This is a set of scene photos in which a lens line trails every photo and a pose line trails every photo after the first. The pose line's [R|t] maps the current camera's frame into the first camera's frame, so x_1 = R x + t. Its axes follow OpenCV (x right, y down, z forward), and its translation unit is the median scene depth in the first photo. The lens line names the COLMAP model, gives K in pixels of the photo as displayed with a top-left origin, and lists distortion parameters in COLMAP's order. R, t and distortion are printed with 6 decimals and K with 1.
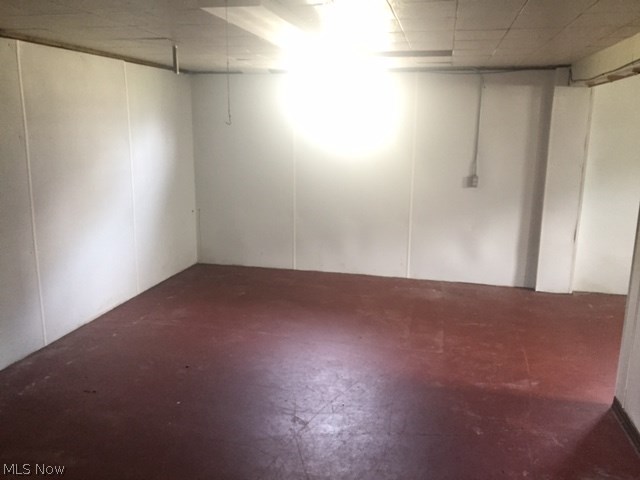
lens RADIAL K [[554.5, 0, 318.2], [0, 554.5, 240.3], [0, 0, 1]] dist [0.056232, -0.076983]
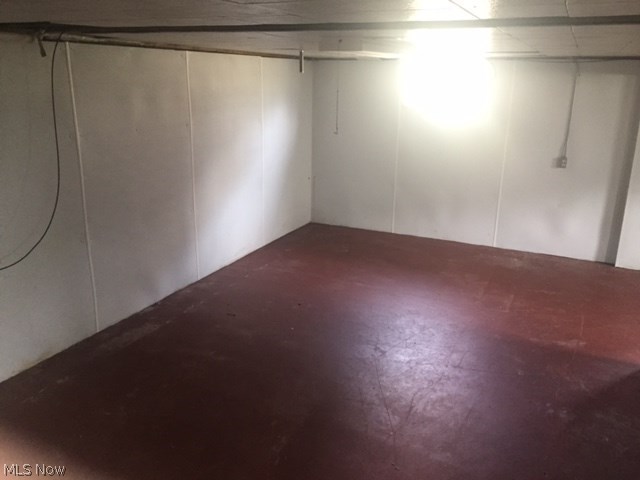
lens RADIAL K [[554.5, 0, 319.5], [0, 554.5, 240.9], [0, 0, 1]] dist [0.056232, -0.076983]
pose [[0.978667, 0.064210, -0.195160, 0.047889], [-0.048318, 0.995197, 0.085134, -0.029874], [0.199689, -0.073888, 0.977070, -0.217042]]
